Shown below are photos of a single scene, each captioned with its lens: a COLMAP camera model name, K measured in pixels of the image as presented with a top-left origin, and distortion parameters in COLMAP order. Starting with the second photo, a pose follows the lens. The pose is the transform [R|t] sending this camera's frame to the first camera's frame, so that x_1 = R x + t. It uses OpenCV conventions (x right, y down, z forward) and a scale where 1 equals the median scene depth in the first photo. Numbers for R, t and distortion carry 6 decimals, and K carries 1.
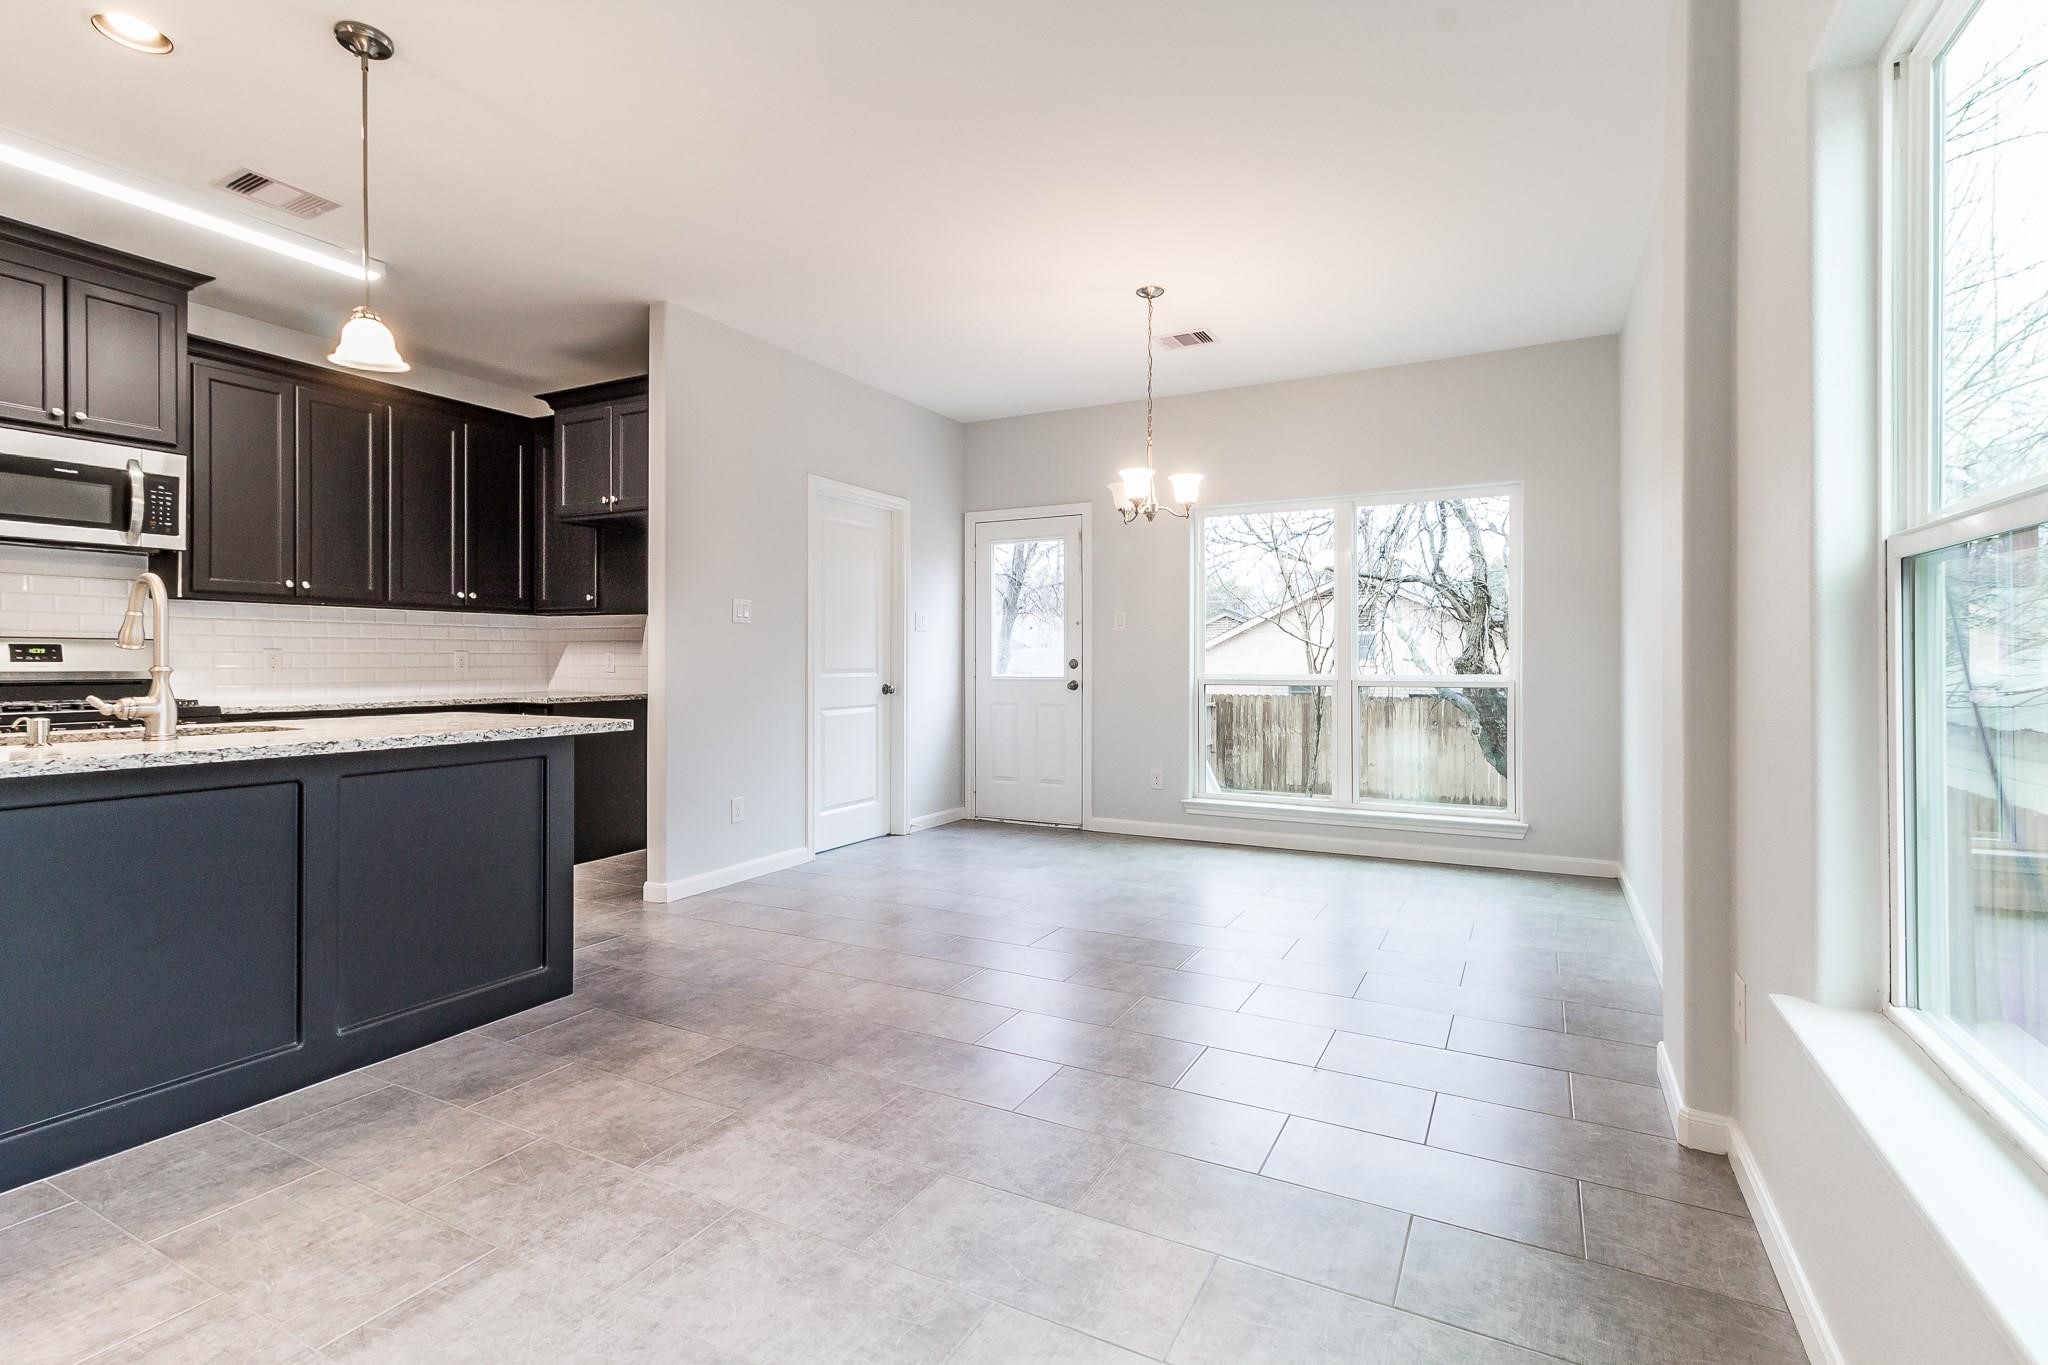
lens RADIAL K [[960.0, 0, 1027.1], [0, 960.0, 658.4], [0, 0, 1]] dist [0.000810, 0.000670]
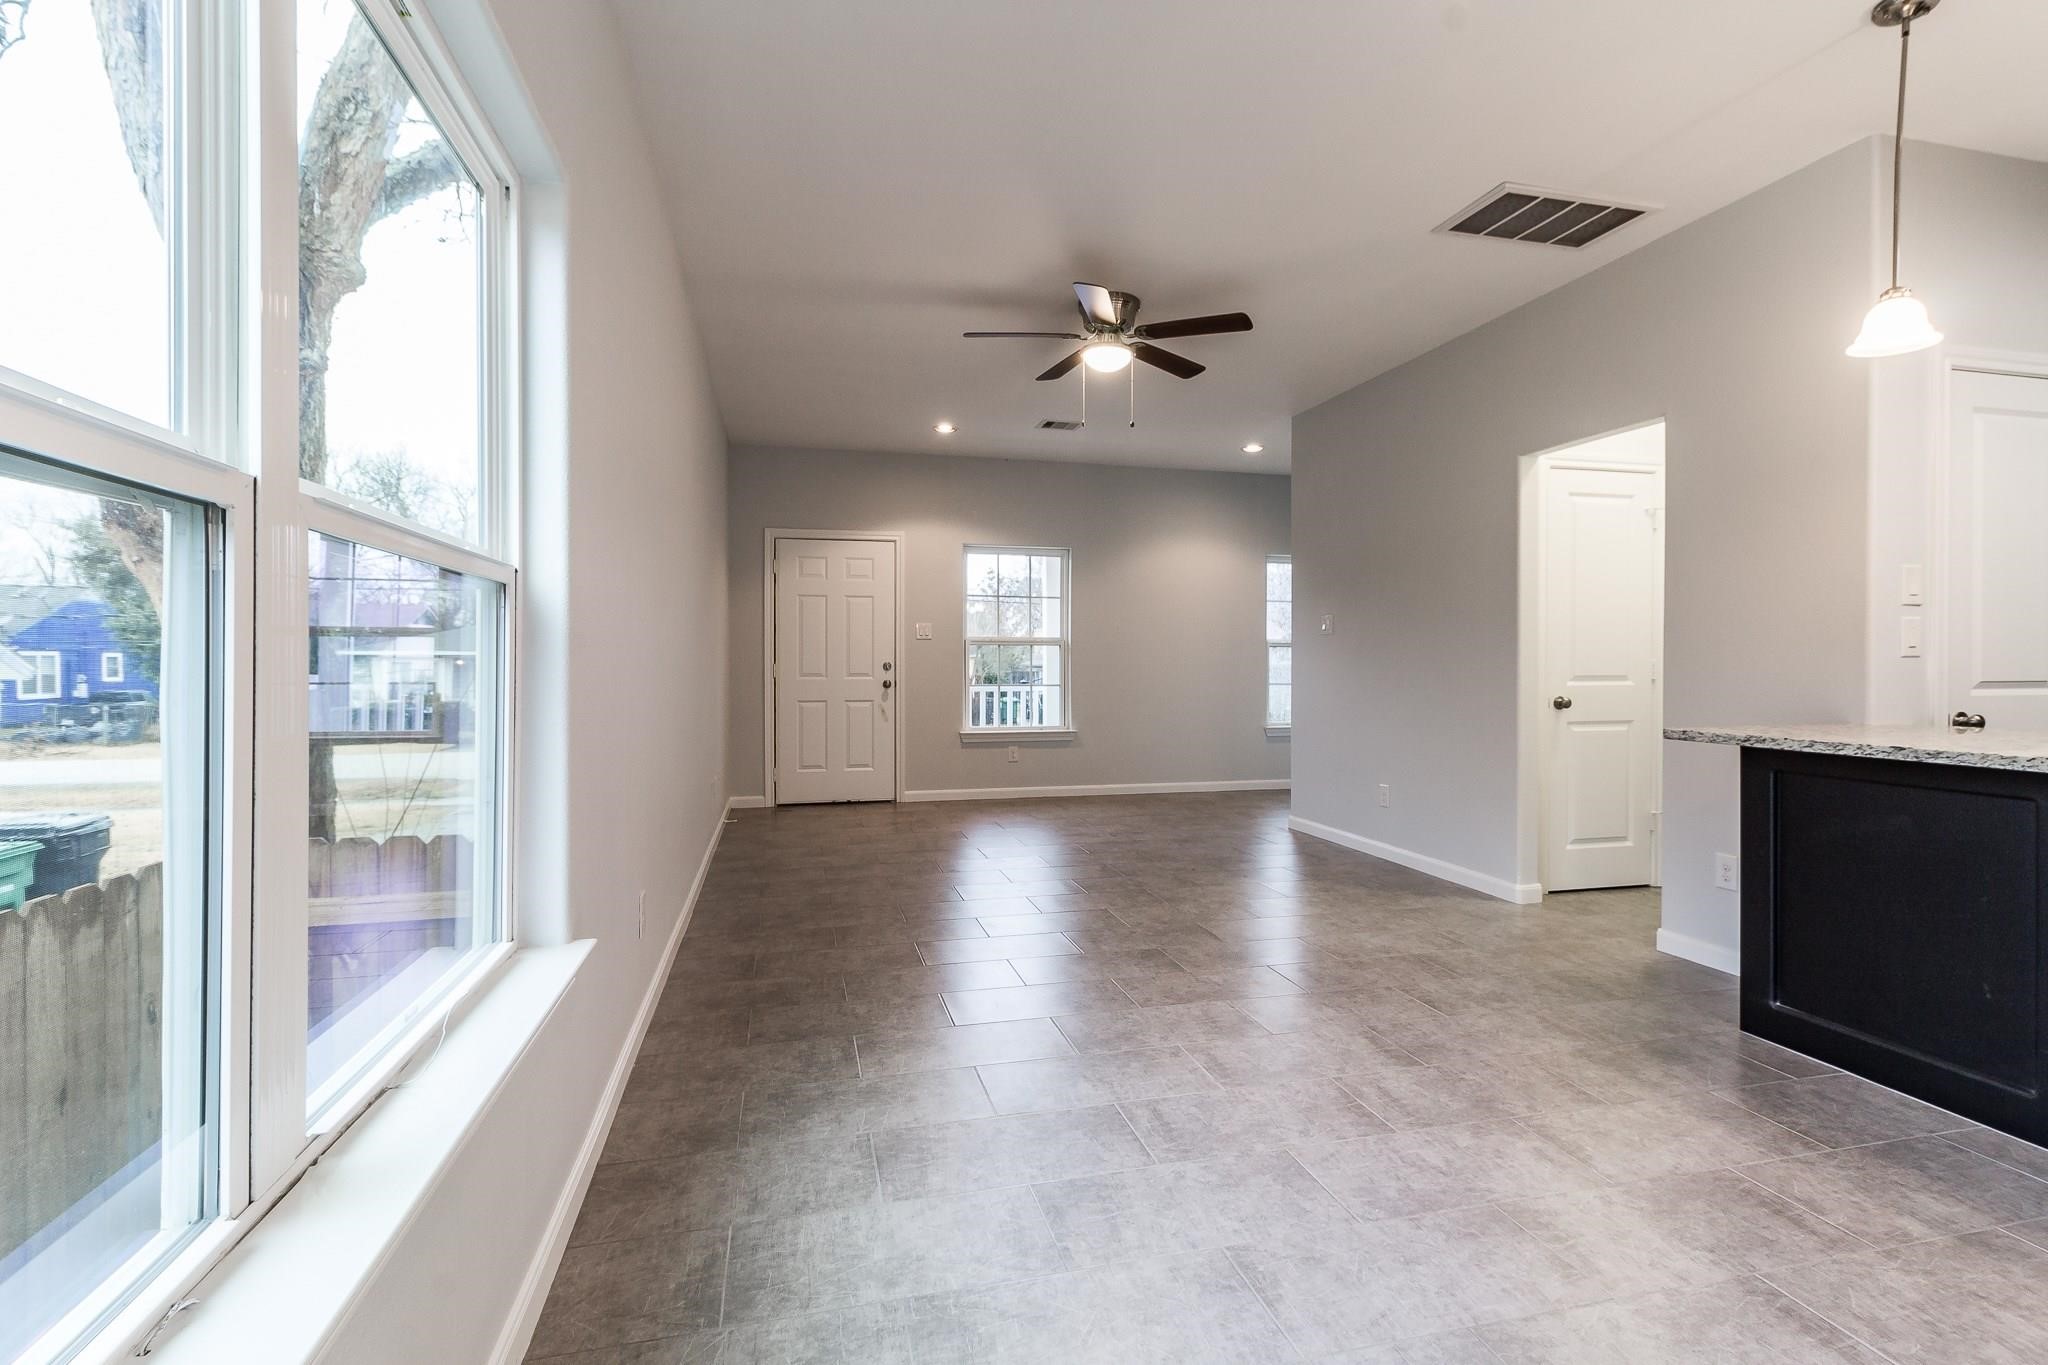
lens RADIAL K [[945.9, 0, 1037.7], [0, 945.9, 671.6], [0, 0, 1]] dist [0.002146, 0.000484]
pose [[-0.738821, 0.004650, -0.673886, 0.173005], [0.001580, 0.999985, 0.005168, 0.000555], [0.673900, 0.002753, -0.738818, 0.341478]]
